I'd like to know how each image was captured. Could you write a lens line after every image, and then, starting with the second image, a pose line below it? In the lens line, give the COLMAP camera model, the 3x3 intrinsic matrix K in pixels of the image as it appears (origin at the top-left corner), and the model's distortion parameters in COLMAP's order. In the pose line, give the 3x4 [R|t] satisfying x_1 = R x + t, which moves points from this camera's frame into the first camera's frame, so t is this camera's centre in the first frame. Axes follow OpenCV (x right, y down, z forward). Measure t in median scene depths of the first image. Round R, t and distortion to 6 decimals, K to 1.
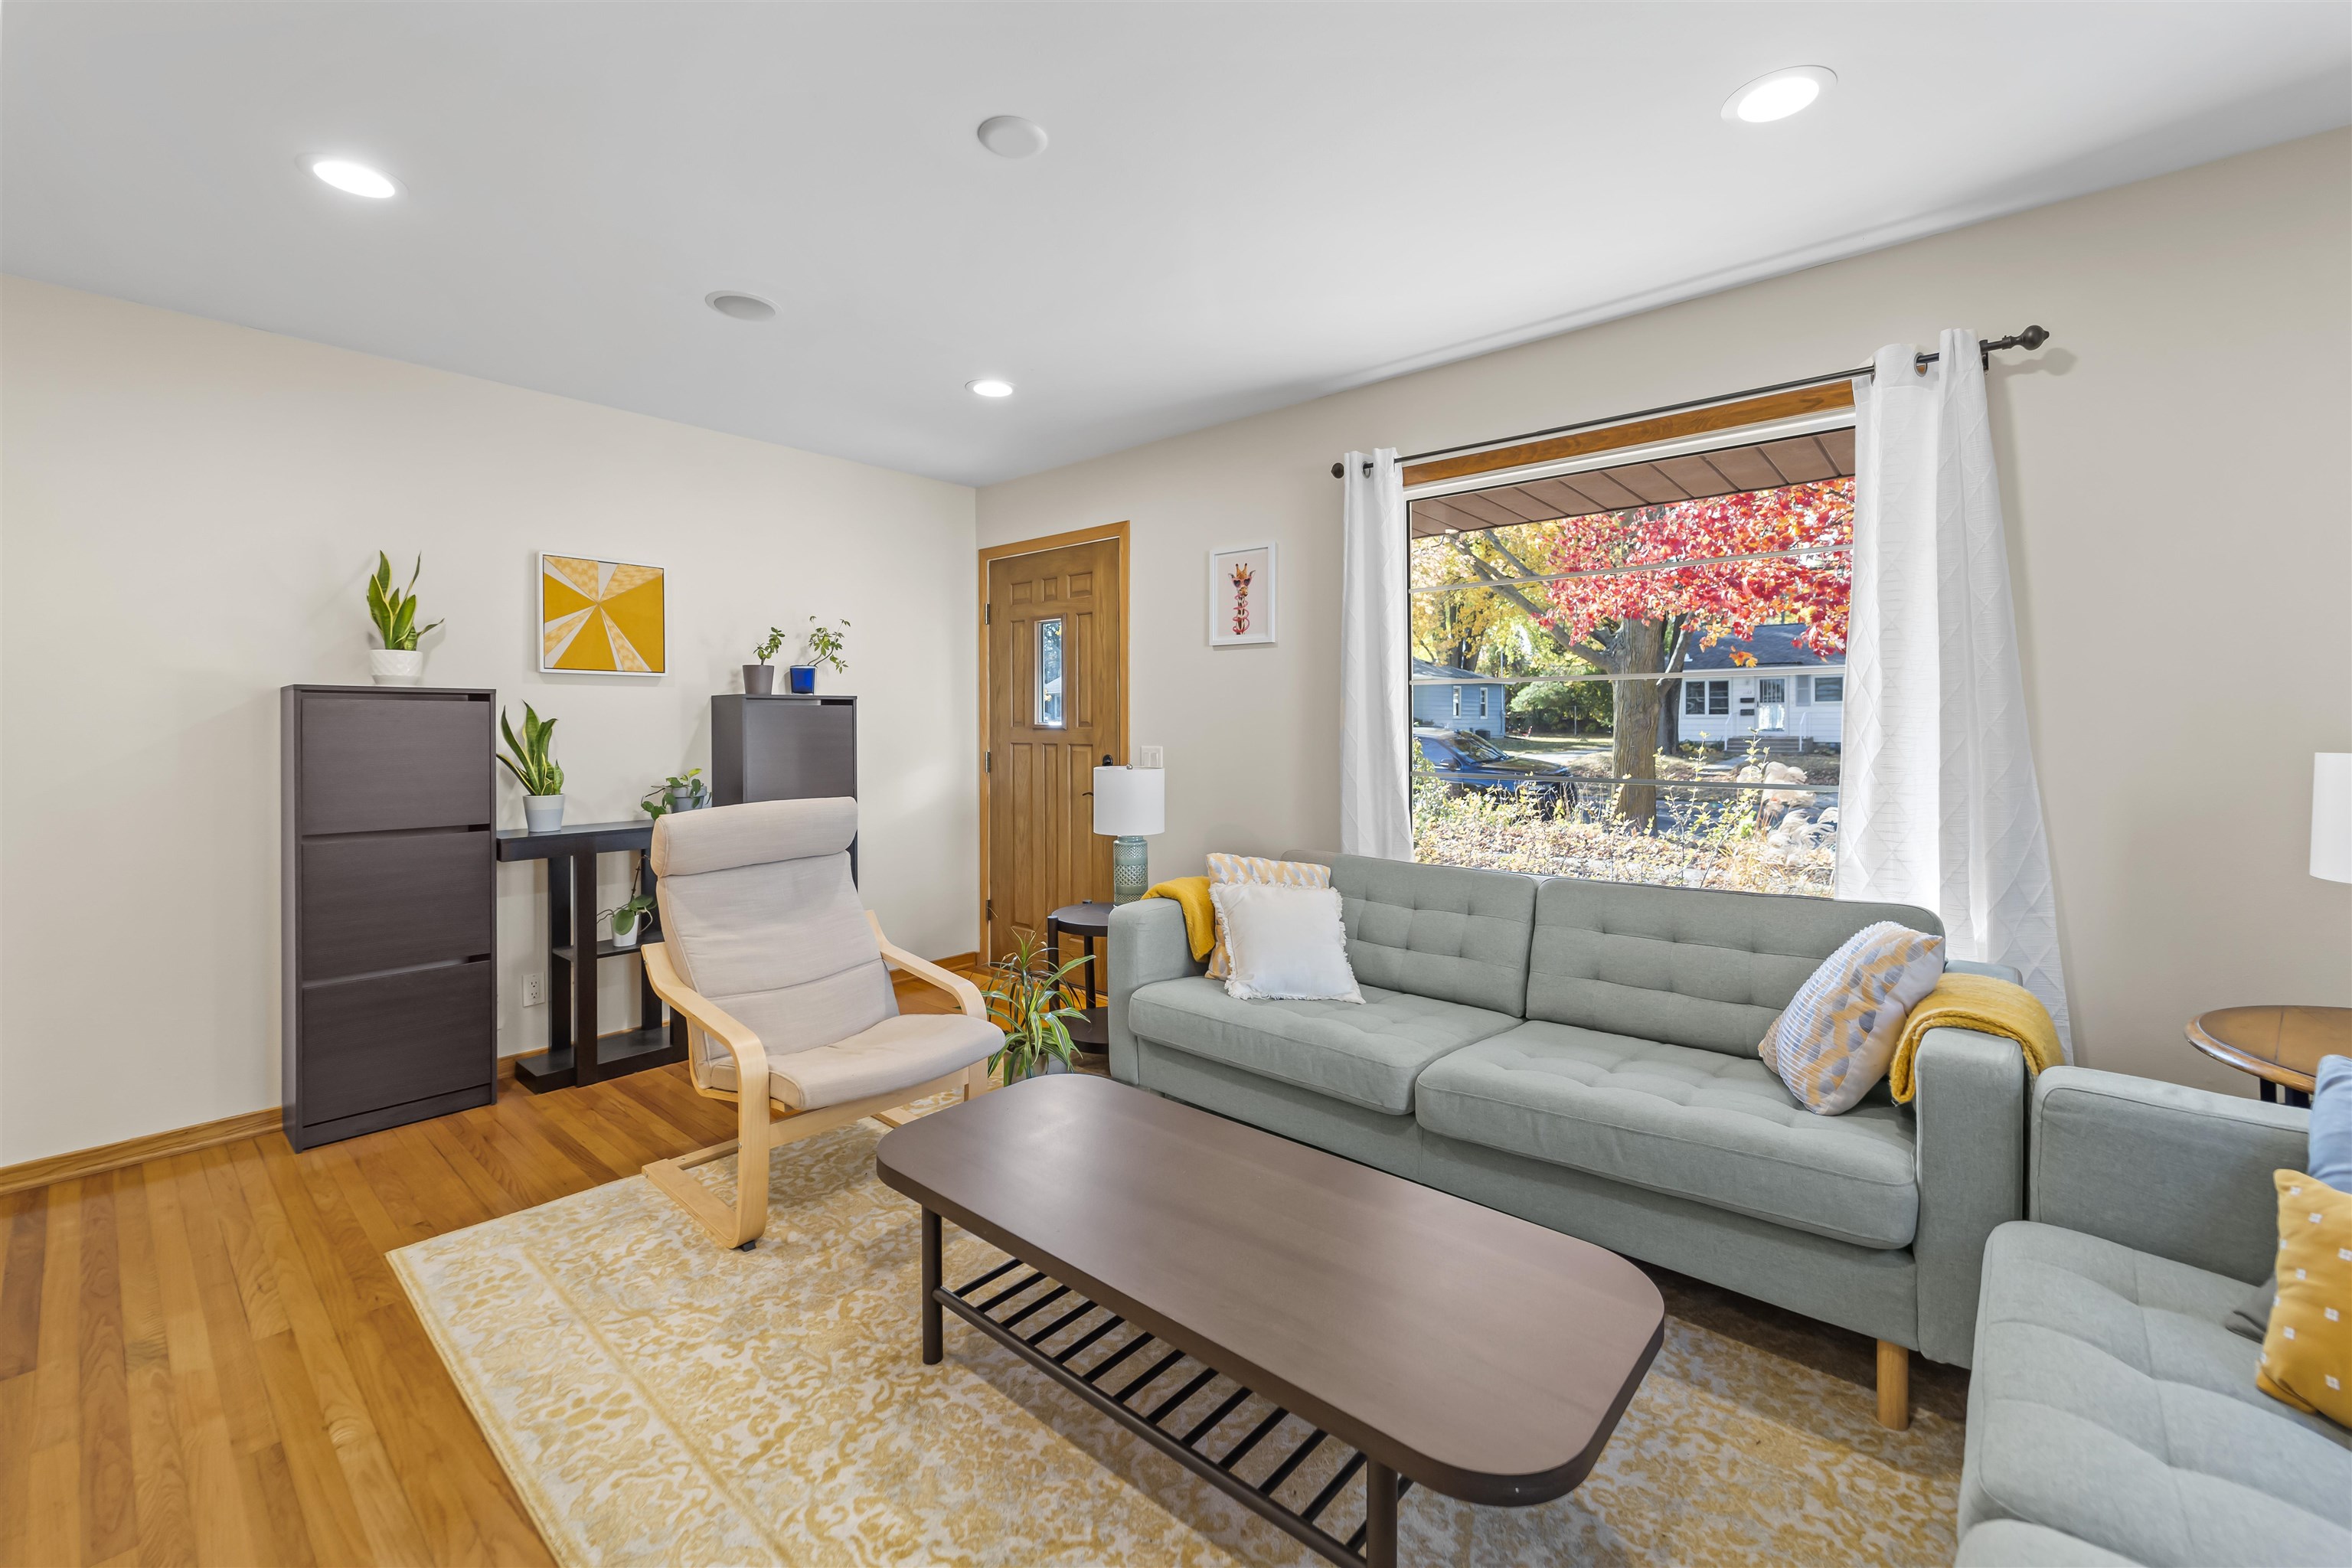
lens RADIAL K [[963.6, 0, 1179.9], [0, 963.6, 732.7], [0, 0, 1]] dist [-0.000265, -0.000232]
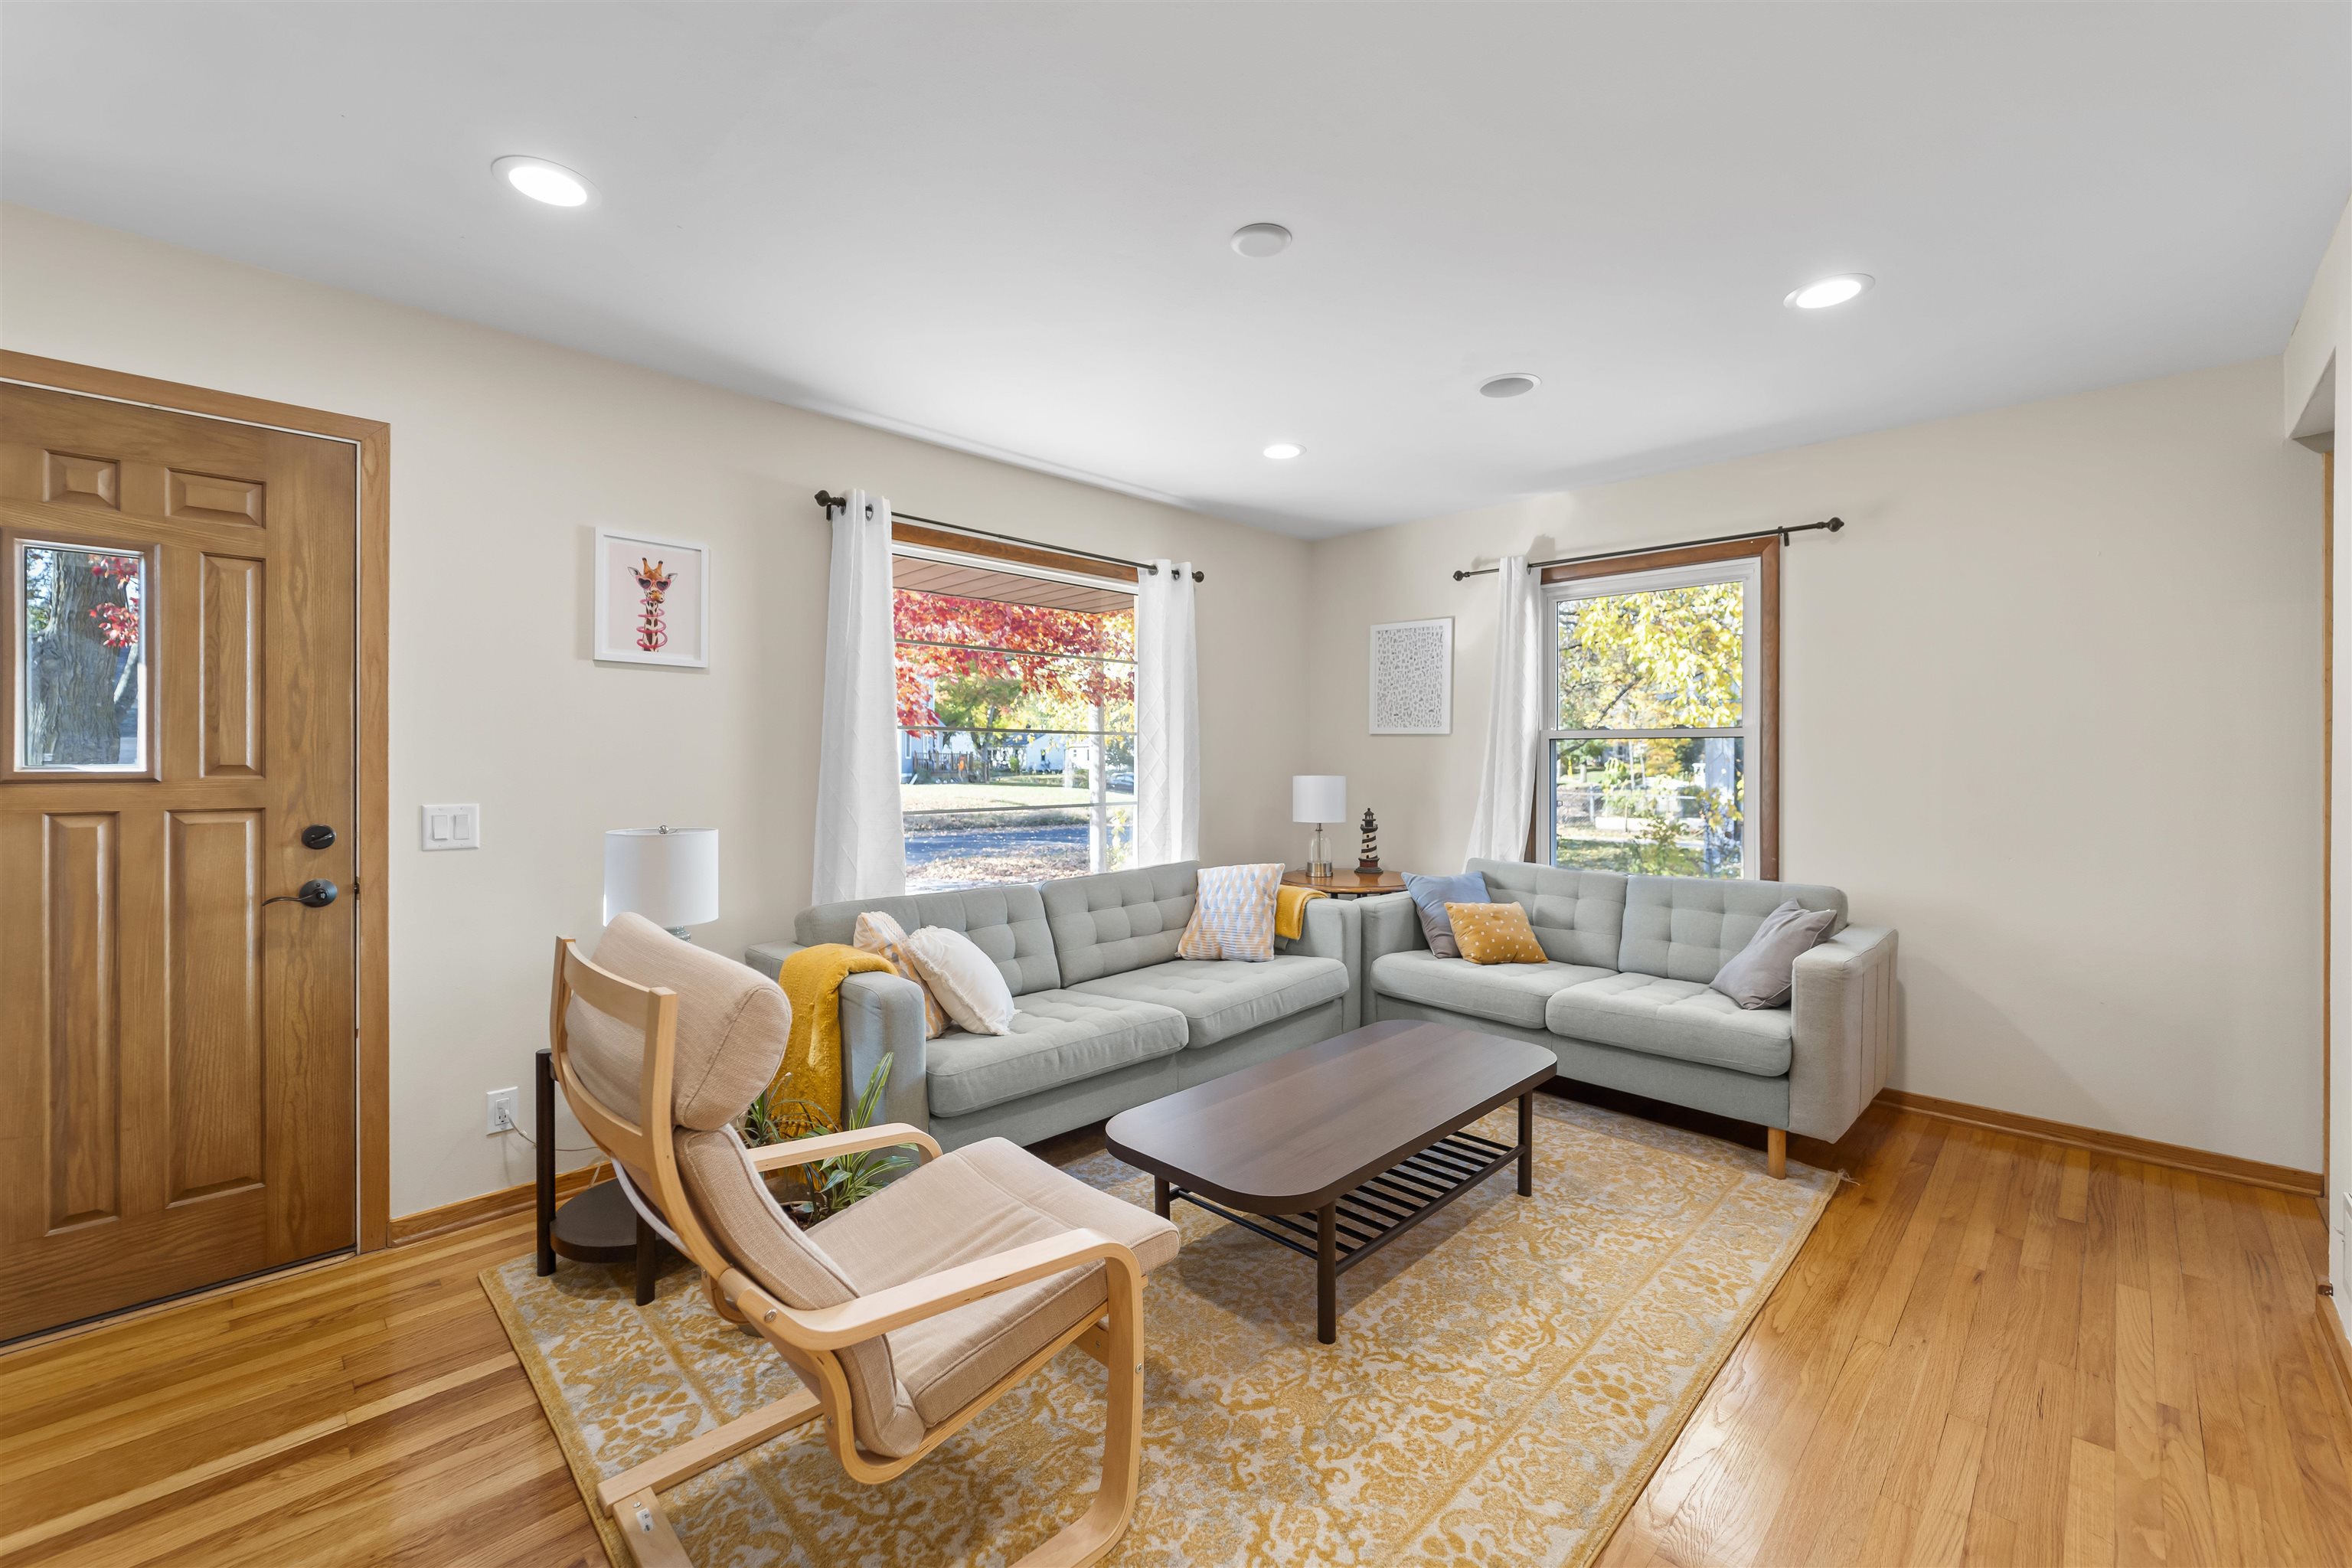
lens RADIAL K [[952.5, 0, 1176.8], [0, 952.5, 764.4], [0, 0, 1]] dist [0.002468, 0.000099]
pose [[0.065388, -0.000315, 0.997860, -1.130617], [0.013547, 0.999908, -0.000572, -0.010068], [-0.997768, 0.013556, 0.065386, 0.907174]]
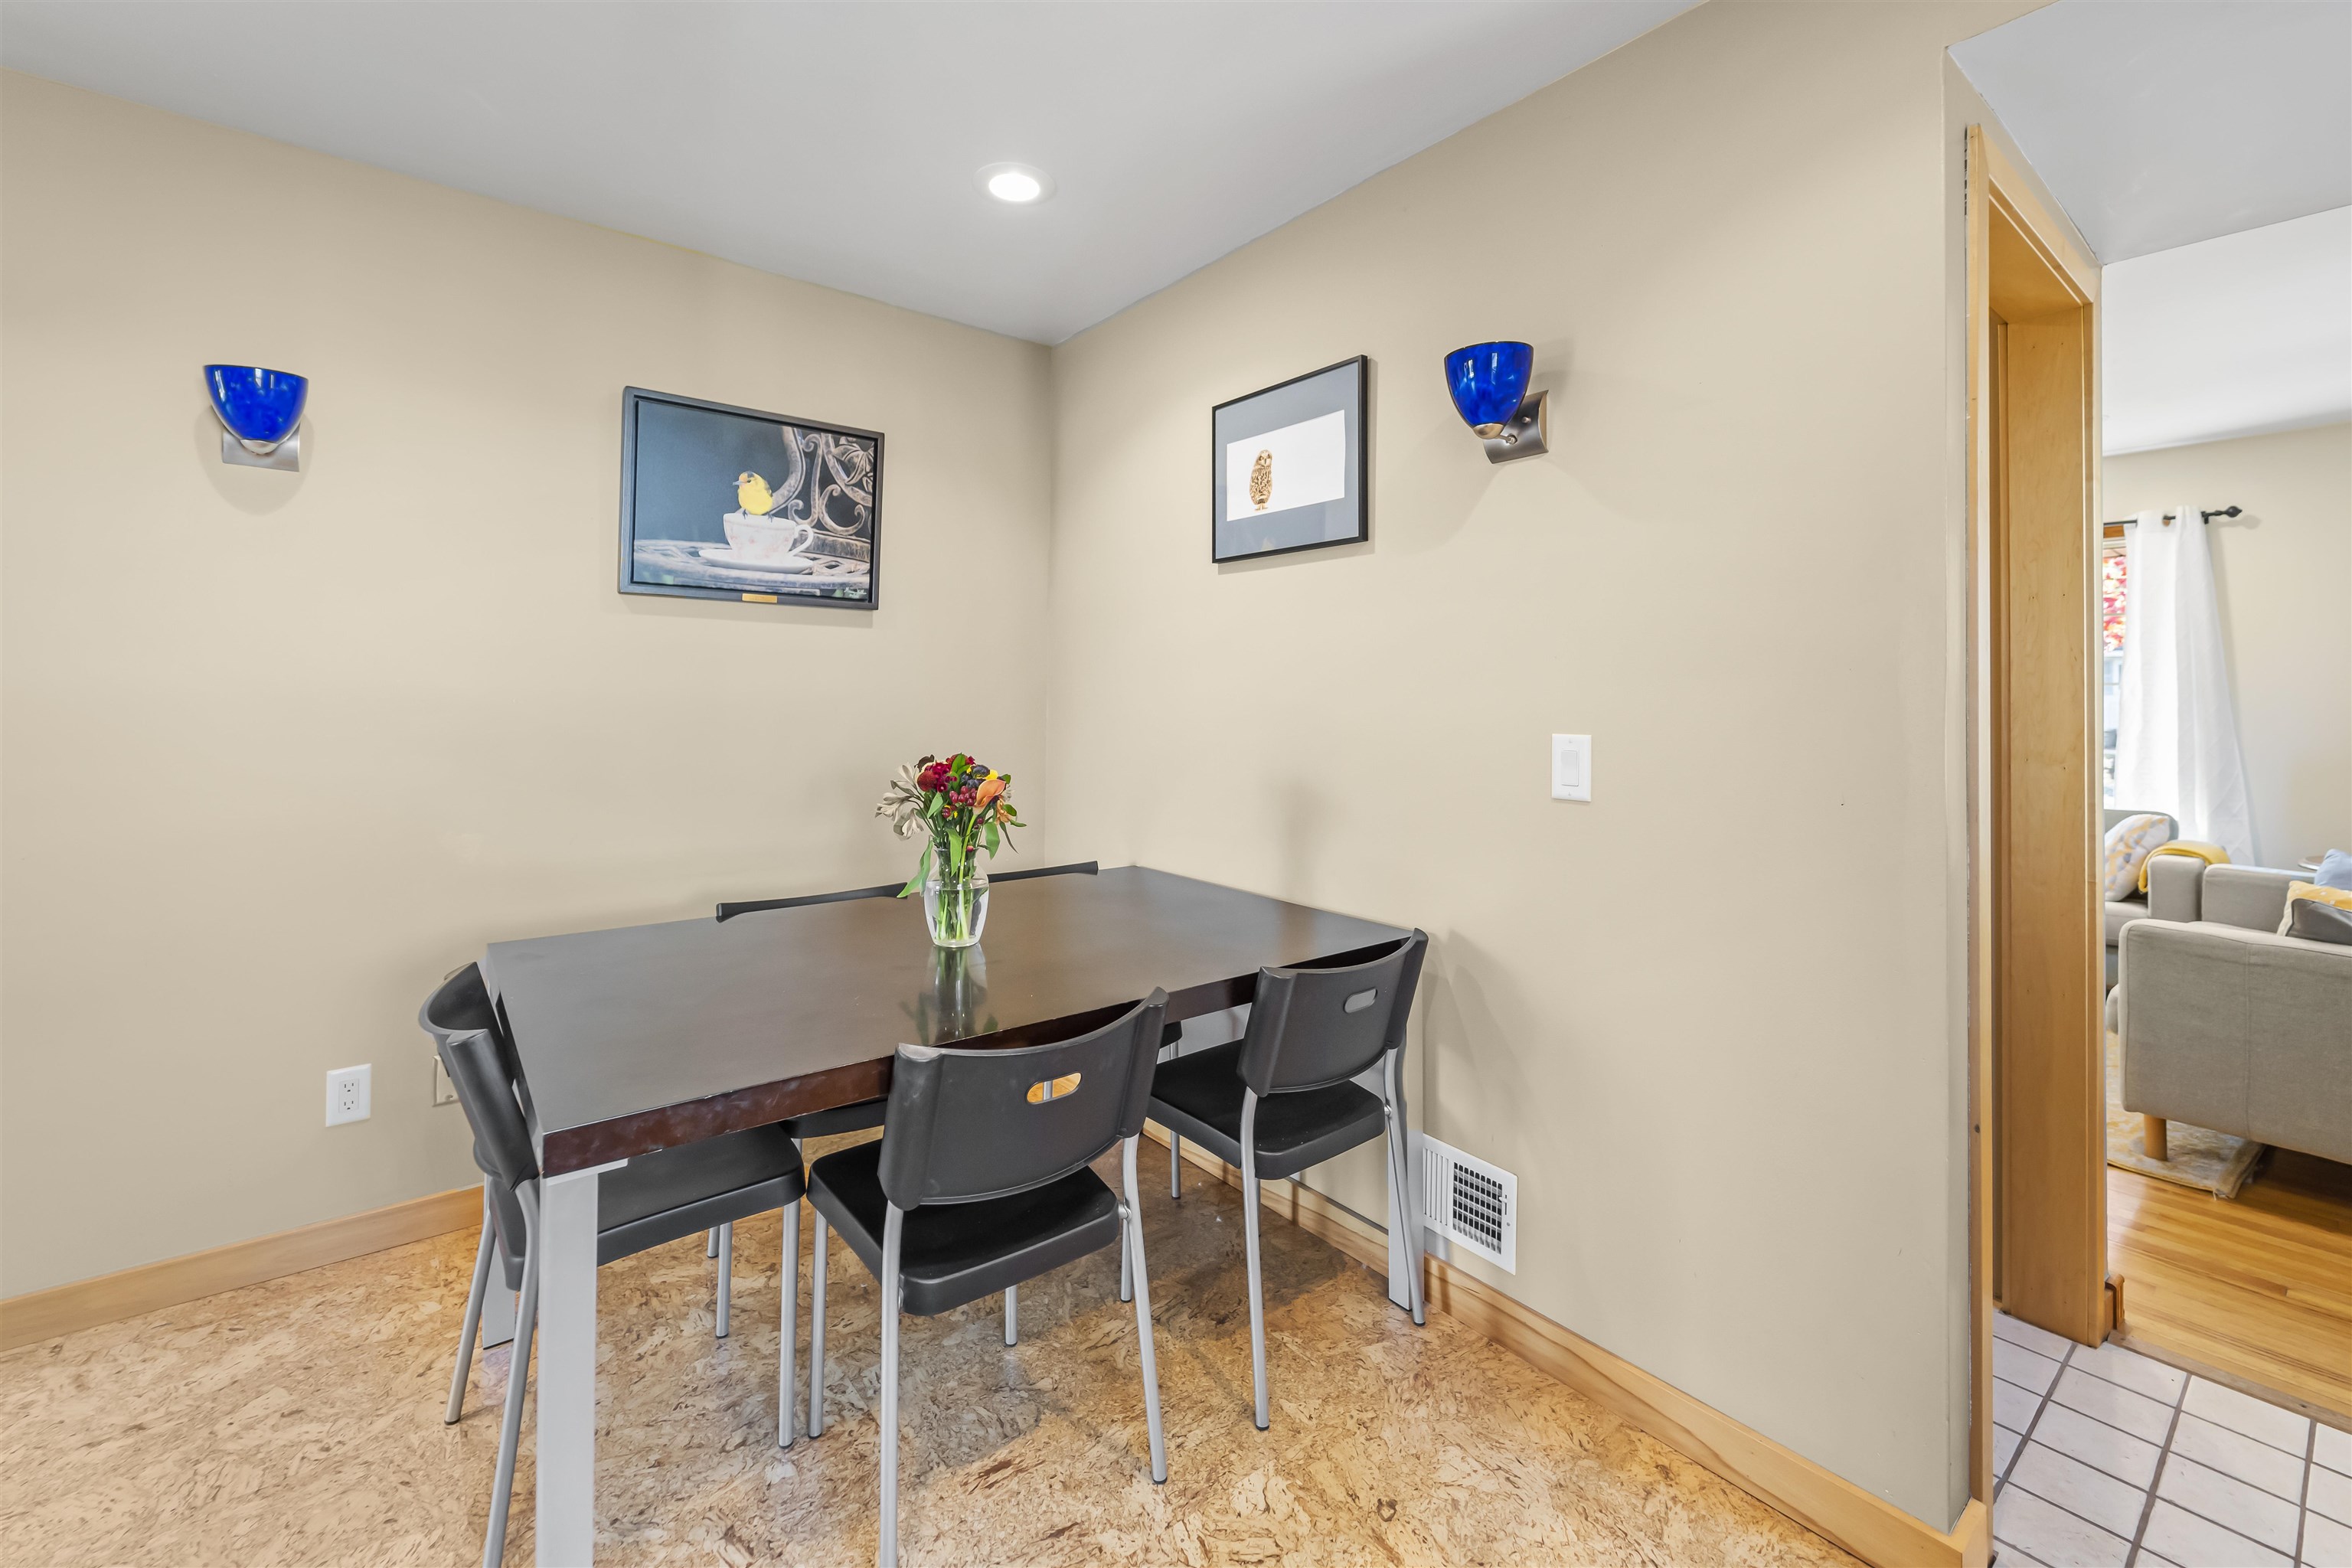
lens RADIAL K [[982.5, 0, 1168.8], [0, 982.5, 697.5], [0, 0, 1]] dist [0.001874, 0.000130]
pose [[0.982545, 0.004517, -0.185970, -0.783064], [-0.006765, 0.999911, -0.011456, -0.008897], [0.185902, 0.012514, 0.982489, -1.247658]]
